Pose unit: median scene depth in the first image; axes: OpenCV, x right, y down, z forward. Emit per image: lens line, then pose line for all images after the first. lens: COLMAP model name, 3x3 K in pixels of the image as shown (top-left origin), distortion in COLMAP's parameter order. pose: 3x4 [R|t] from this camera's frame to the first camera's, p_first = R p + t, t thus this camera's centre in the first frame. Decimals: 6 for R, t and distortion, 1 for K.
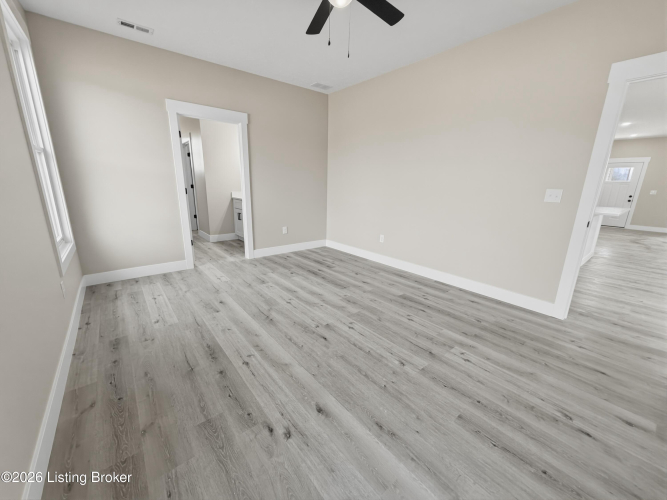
lens RADIAL K [[266.1, 0, 338.2], [0, 266.1, 255.6], [0, 0, 1]] dist [0.000544, -0.000230]
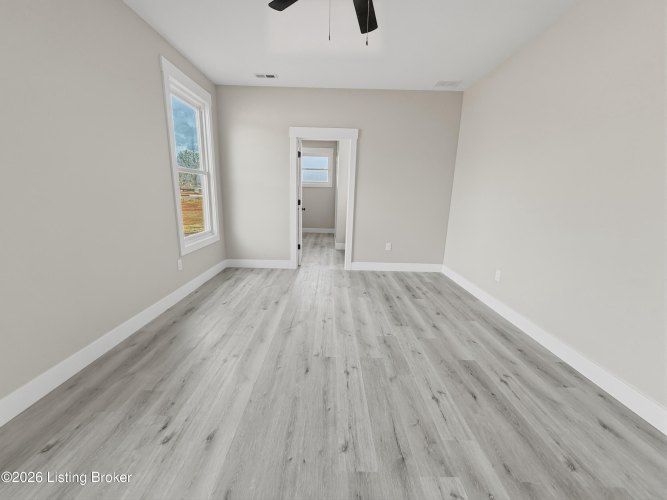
lens RADIAL K [[266.1, 0, 336.8], [0, 266.1, 259.1], [0, 0, 1]] dist [0.000544, -0.000230]
pose [[0.769144, 0.156411, -0.619639, 0.389560], [-0.179789, 0.983386, 0.025061, -0.070396], [0.613264, 0.092129, 0.784487, 0.251213]]
